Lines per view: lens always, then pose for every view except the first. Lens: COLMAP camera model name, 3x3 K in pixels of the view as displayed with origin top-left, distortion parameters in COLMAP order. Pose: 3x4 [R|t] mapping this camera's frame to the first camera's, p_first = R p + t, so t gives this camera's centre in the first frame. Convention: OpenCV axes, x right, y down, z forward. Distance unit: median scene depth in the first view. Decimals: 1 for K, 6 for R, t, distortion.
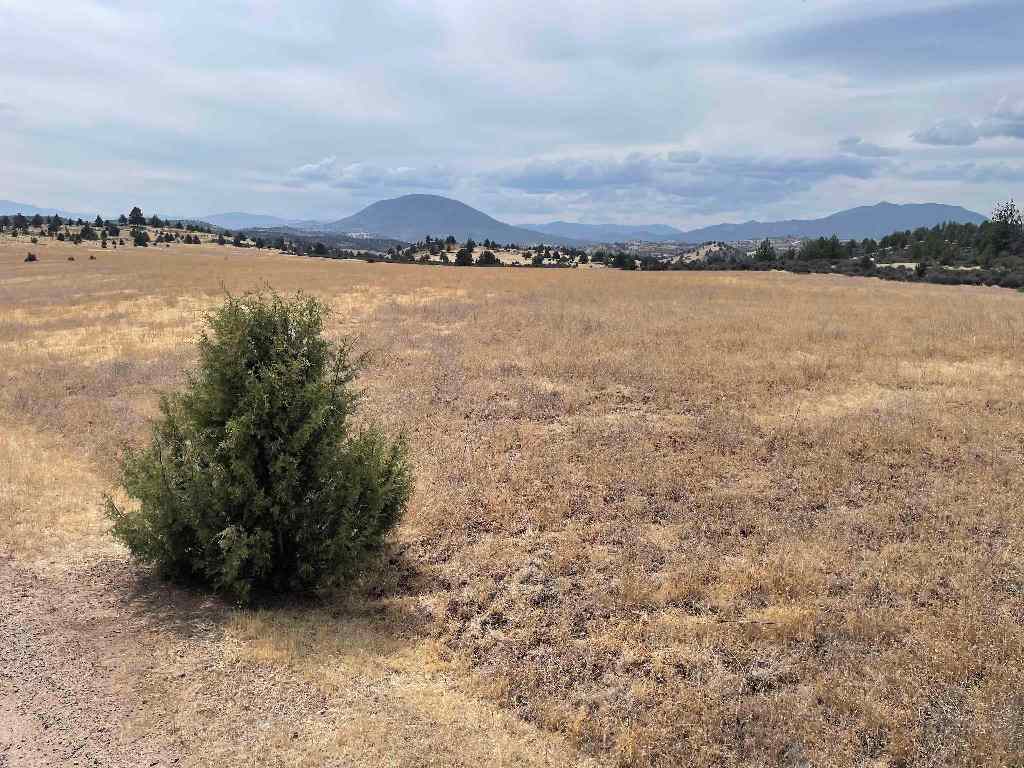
lens RADIAL K [[768.1, 0, 516.5], [0, 768.1, 382.9], [0, 0, 1]] dist [0.069770, -0.097755]
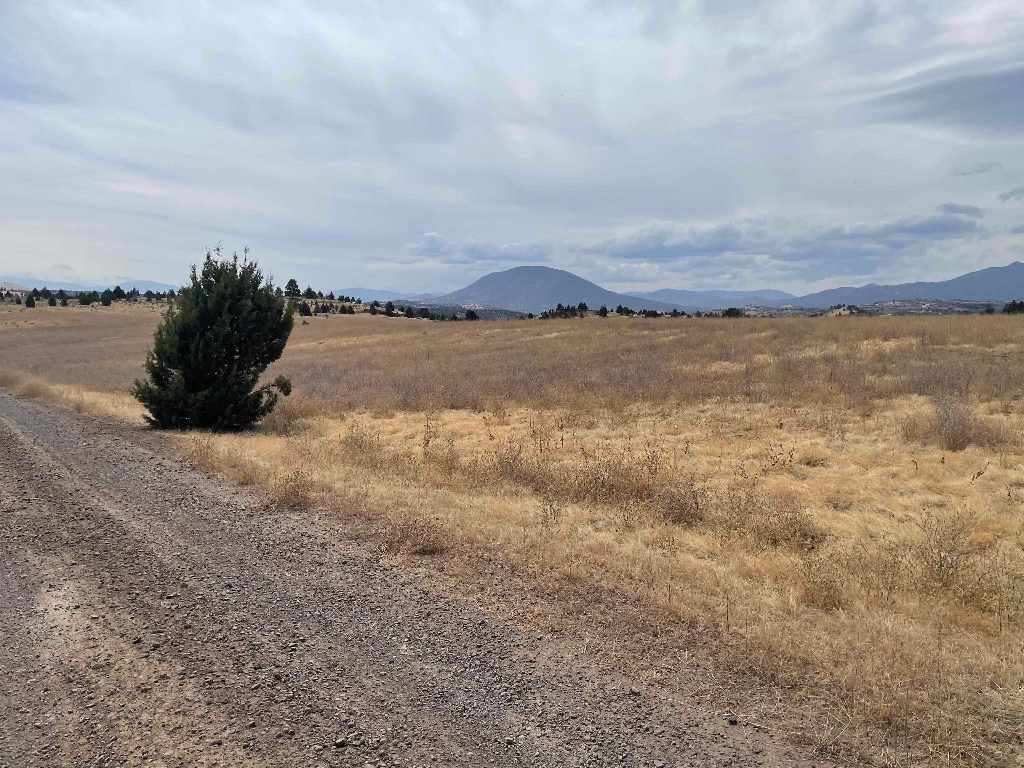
lens RADIAL K [[768.1, 0, 518.1], [0, 768.1, 386.3], [0, 0, 1]] dist [0.069770, -0.097755]
pose [[0.991418, -0.004724, -0.130644, -0.076281], [-0.006234, 0.996502, -0.083341, -0.007384], [0.130581, 0.083441, 0.987920, 0.069022]]
